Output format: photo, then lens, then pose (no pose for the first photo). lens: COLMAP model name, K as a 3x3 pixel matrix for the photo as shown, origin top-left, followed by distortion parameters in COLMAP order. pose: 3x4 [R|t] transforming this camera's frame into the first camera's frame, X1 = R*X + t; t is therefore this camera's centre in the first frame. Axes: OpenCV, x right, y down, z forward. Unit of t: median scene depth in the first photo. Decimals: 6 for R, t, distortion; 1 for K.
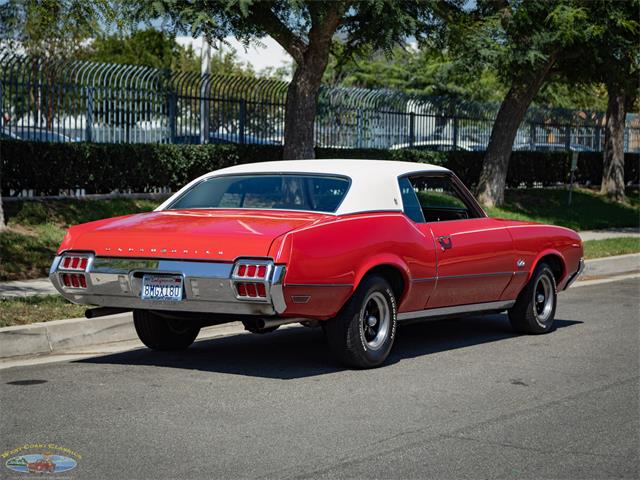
lens RADIAL K [[1558.7, 0, 320.0], [0, 1558.7, 240.0], [0, 0, 1]] dist [0.020929, -0.002601]
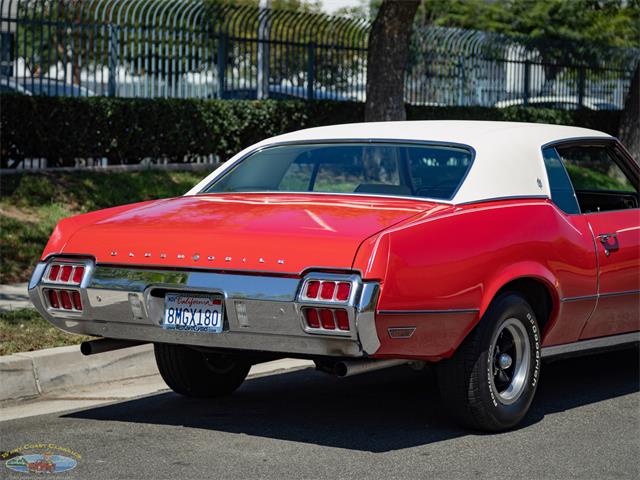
lens RADIAL K [[1877.2, 0, 320.0], [0, 1877.2, 240.0], [0, 0, 1]] dist [-0.020792, 0.053500]
pose [[0.999007, 0.005241, -0.044247, -0.010512], [-0.004688, 0.999910, 0.012592, -0.009783], [0.044309, -0.012372, 0.998941, 0.180025]]
